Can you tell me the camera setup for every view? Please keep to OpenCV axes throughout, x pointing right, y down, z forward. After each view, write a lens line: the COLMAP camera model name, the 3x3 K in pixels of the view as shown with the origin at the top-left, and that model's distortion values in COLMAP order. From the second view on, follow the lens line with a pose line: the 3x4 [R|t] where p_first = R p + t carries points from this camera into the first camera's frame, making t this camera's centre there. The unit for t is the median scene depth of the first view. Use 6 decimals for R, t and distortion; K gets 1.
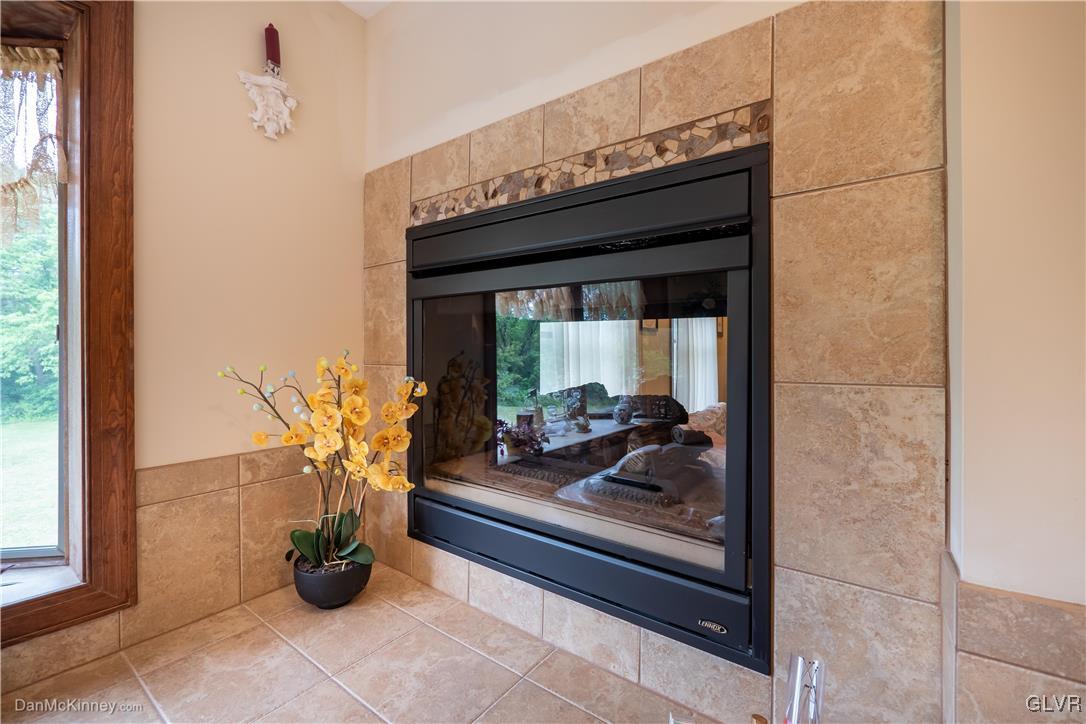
lens RADIAL K [[456.2, 0, 539.6], [0, 456.2, 356.0], [0, 0, 1]] dist [-0.002410, 0.000219]
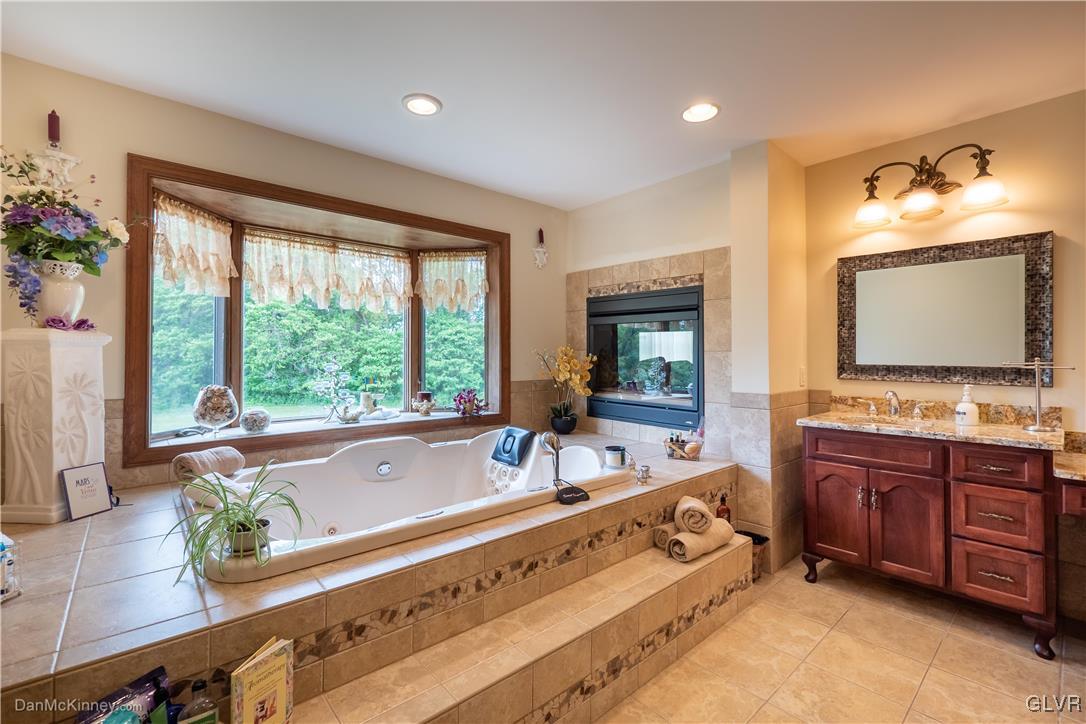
lens RADIAL K [[456.2, 0, 539.6], [0, 456.2, 356.0], [0, 0, 1]] dist [-0.002410, 0.000219]
pose [[0.975706, -0.000074, -0.219085, 0.020647], [0.000355, 0.999999, 0.001244, 0.057467], [0.219085, -0.001292, 0.975705, -1.824779]]
